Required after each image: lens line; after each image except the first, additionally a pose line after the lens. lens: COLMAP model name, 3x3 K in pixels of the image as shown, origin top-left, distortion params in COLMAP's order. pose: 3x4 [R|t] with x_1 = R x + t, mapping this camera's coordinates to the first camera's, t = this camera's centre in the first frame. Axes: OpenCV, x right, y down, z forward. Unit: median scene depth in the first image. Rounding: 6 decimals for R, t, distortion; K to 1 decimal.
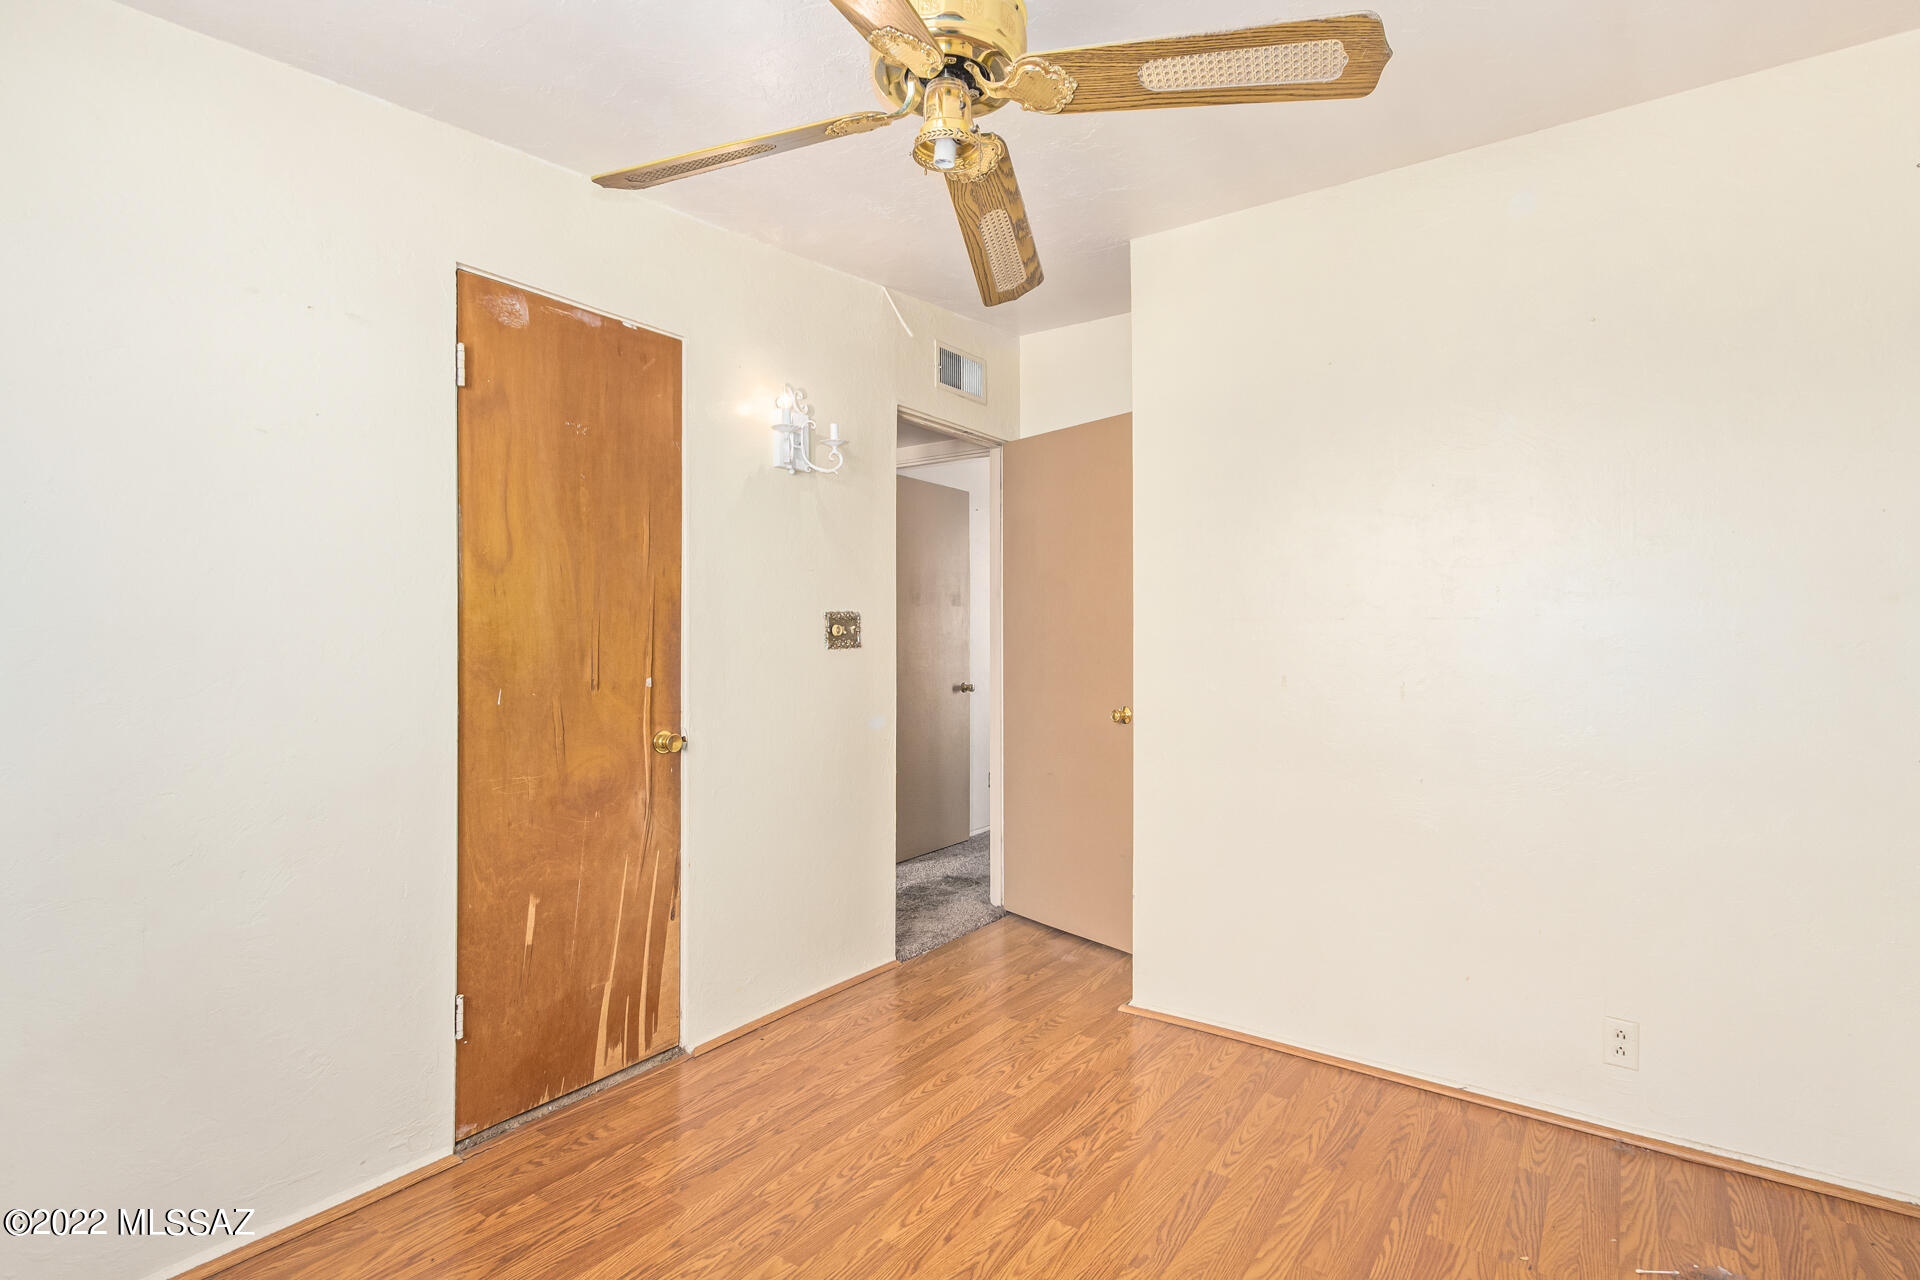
lens RADIAL K [[954.6, 0, 953.1], [0, 954.6, 649.9], [0, 0, 1]] dist [0.018212, 0.001022]
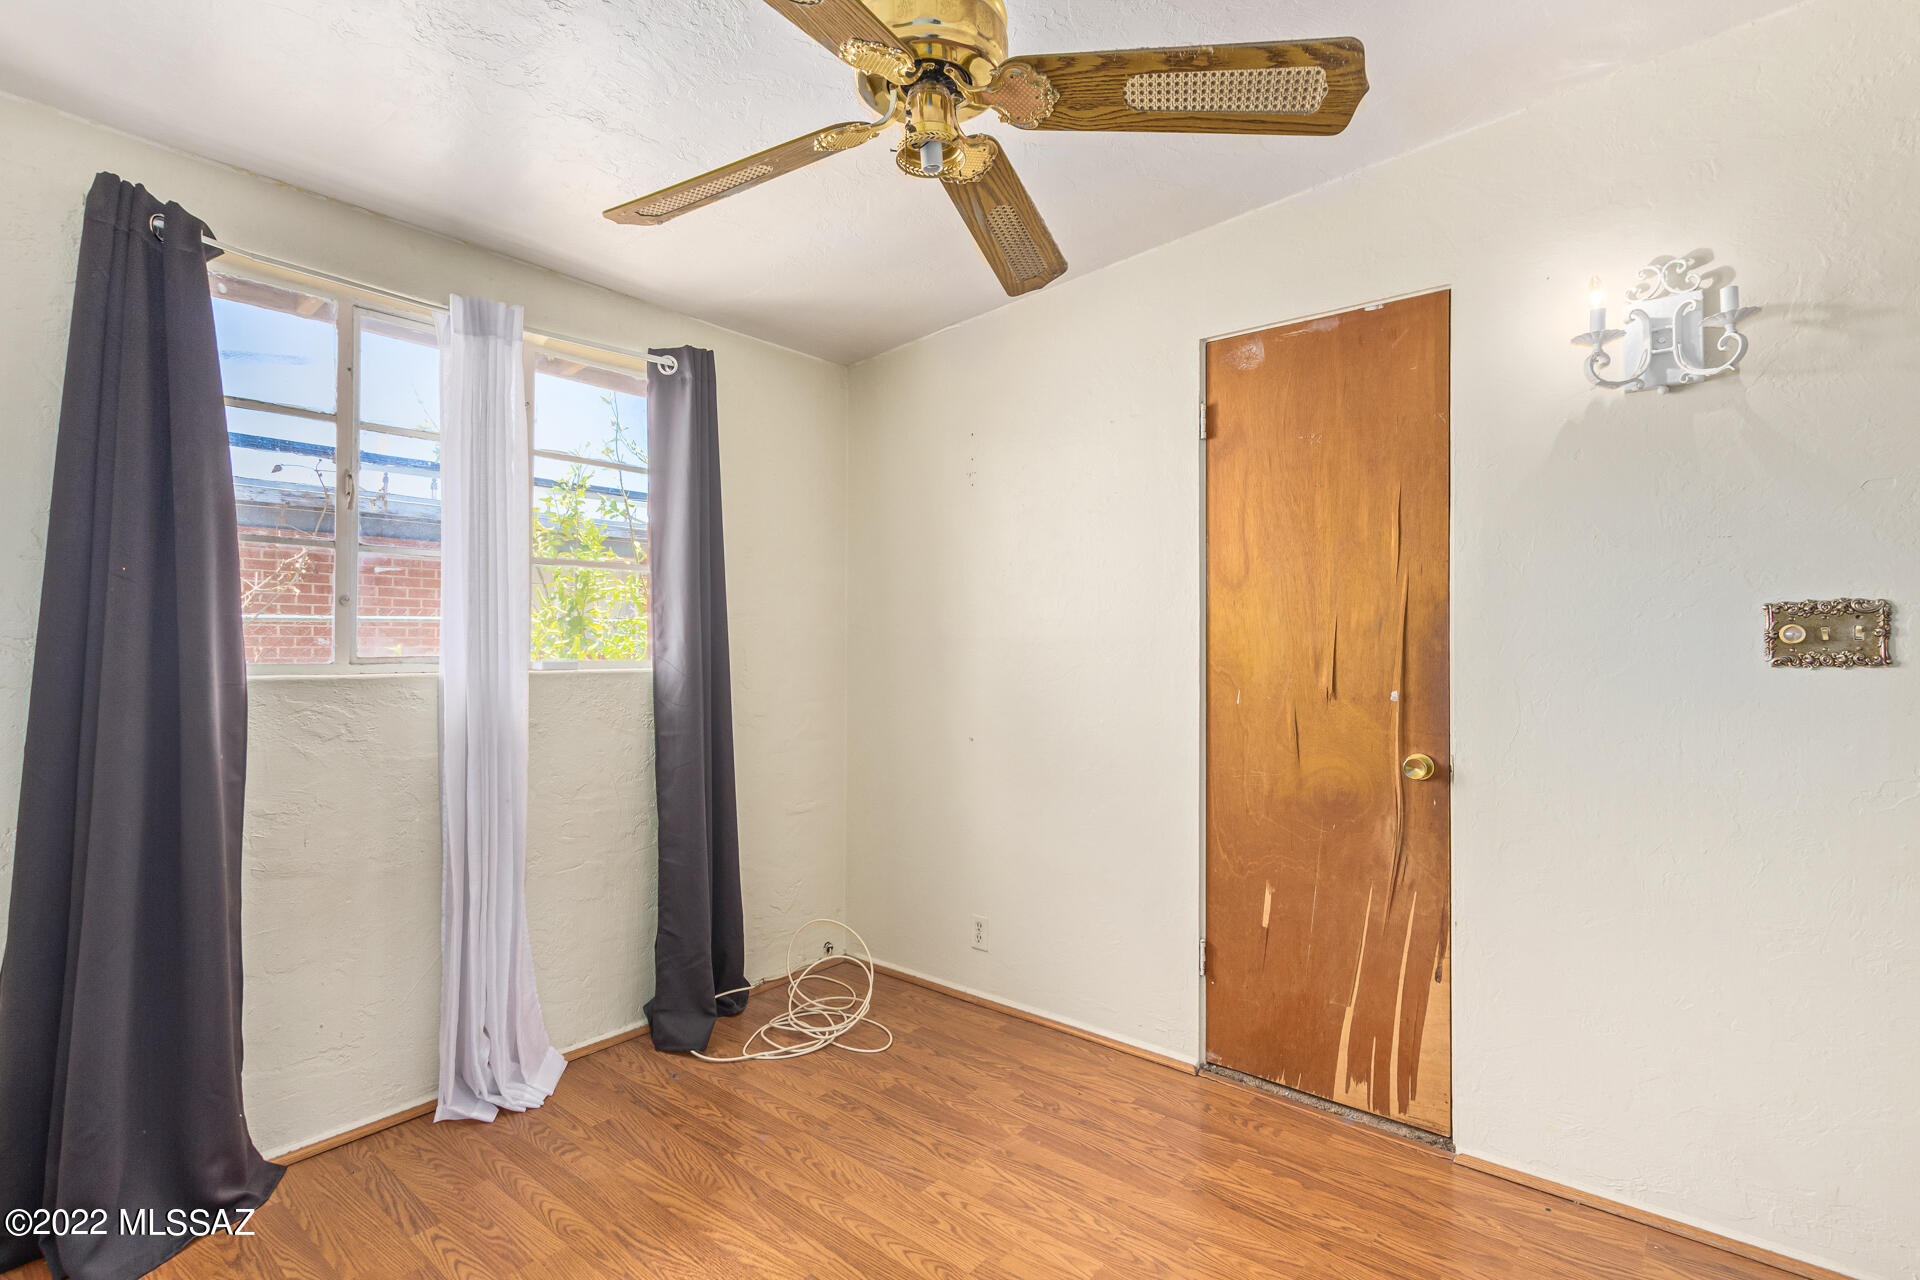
lens RADIAL K [[912.7, 0, 967.4], [0, 912.7, 644.9], [0, 0, 1]] dist [0.005551, -0.000049]
pose [[-0.079231, -0.000611, -0.996856, 0.580273], [-0.018722, 0.999824, 0.000875, -0.006850], [0.996680, 0.018733, -0.079229, 0.694526]]
